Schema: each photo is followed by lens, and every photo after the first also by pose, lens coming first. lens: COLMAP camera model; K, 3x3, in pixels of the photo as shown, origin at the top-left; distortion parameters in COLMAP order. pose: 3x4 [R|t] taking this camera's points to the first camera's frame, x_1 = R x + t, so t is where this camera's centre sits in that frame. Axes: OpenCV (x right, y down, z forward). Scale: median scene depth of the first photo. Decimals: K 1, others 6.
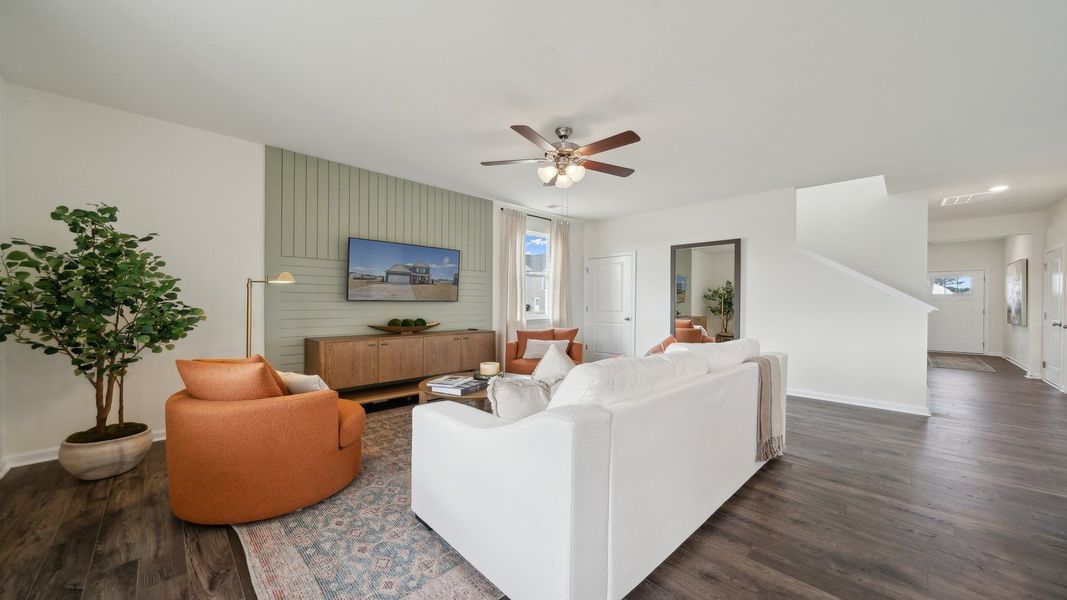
lens RADIAL K [[376.9, 0, 538.9], [0, 376.9, 301.9], [0, 0, 1]] dist [-0.005943, -0.000168]
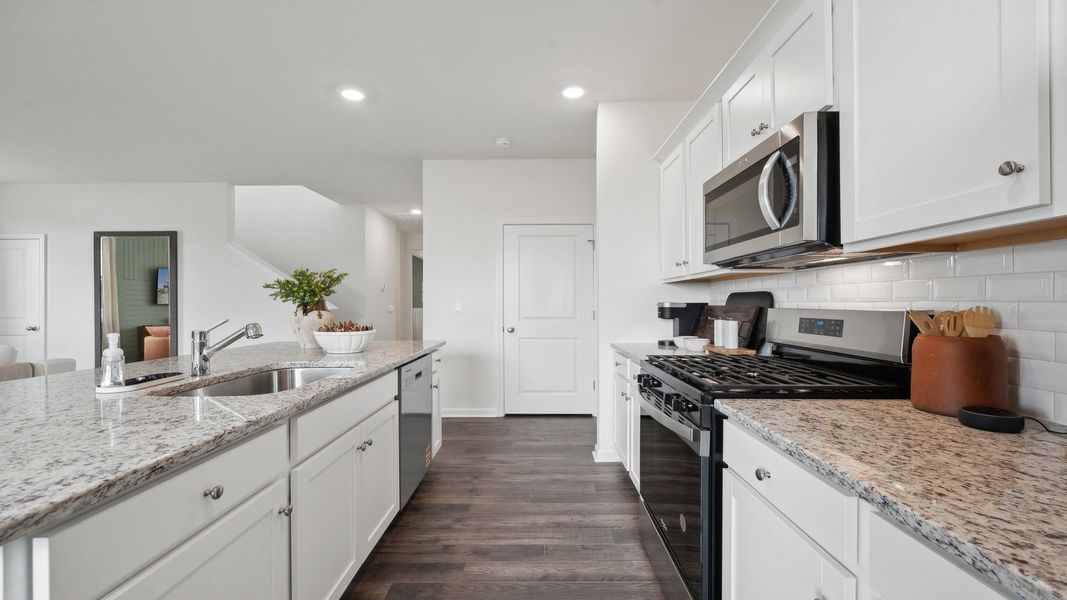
lens RADIAL K [[460.3, 0, 535.1], [0, 460.3, 301.5], [0, 0, 1]] dist [0.000025, 0.001185]
pose [[0.714225, -0.006365, 0.699887, 0.415881], [0.008908, 0.999960, 0.000003, 0.003030], [-0.699859, 0.006232, 0.714254, -0.382544]]
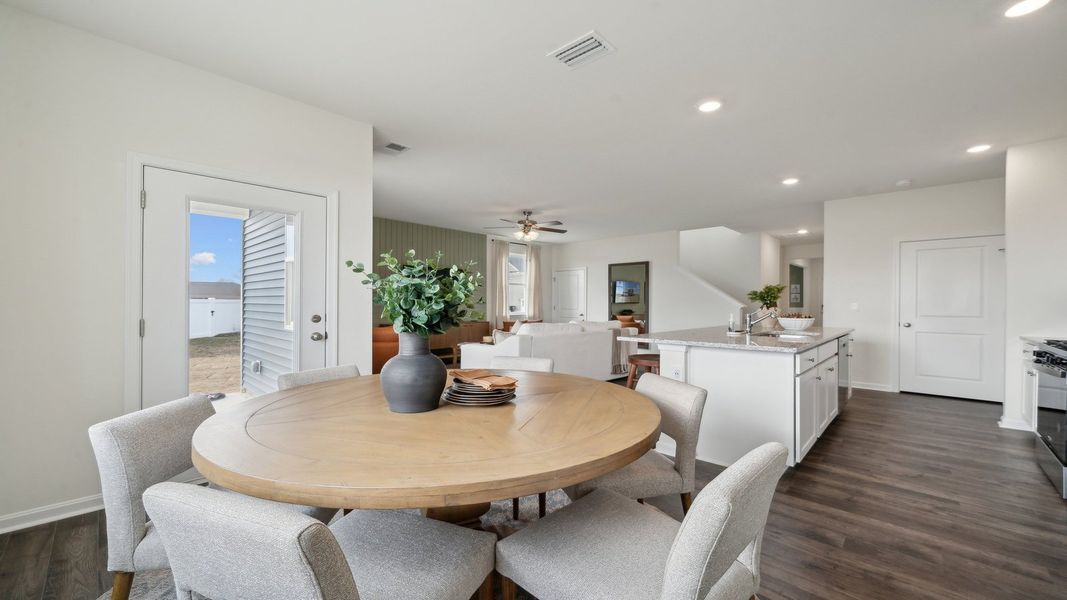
lens RADIAL K [[411.0, 0, 535.0], [0, 411.0, 303.4], [0, 0, 1]] dist [-0.002433, -0.000354]
pose [[0.999762, -0.001630, 0.021746, 0.038567], [0.001614, 0.999998, 0.000729, 0.002214], [-0.021747, -0.000693, 0.999763, -0.728652]]
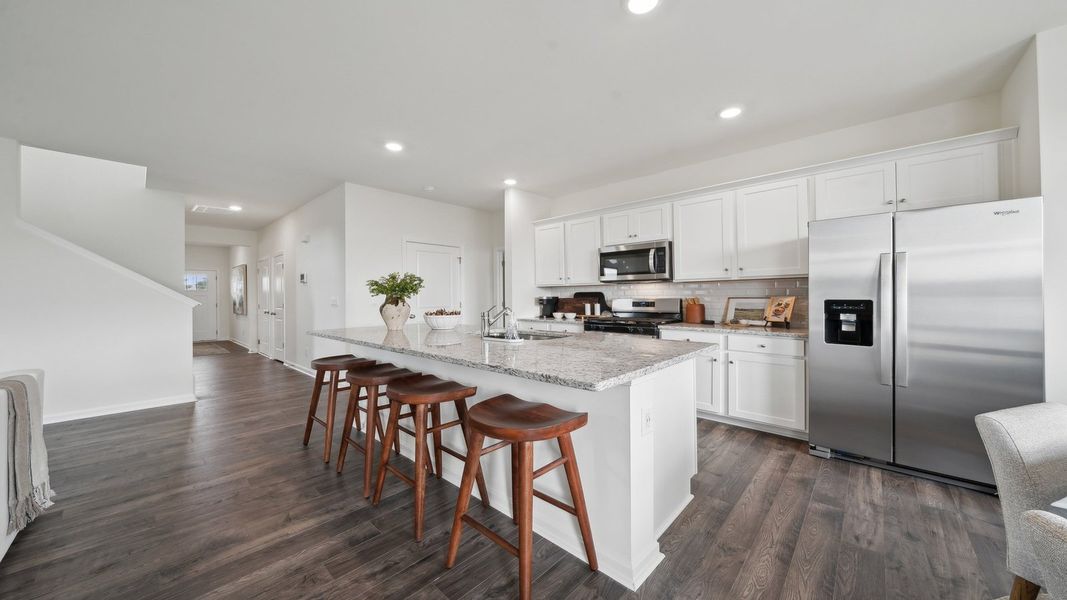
lens RADIAL K [[369.7, 0, 528.9], [0, 369.7, 292.8], [0, 0, 1]] dist [-0.007945, -0.000073]
pose [[-0.034507, 0.004999, 0.999392, -0.052482], [0.007561, 0.999960, -0.004741, -0.000681], [-0.999376, 0.007393, -0.034544, 0.038695]]
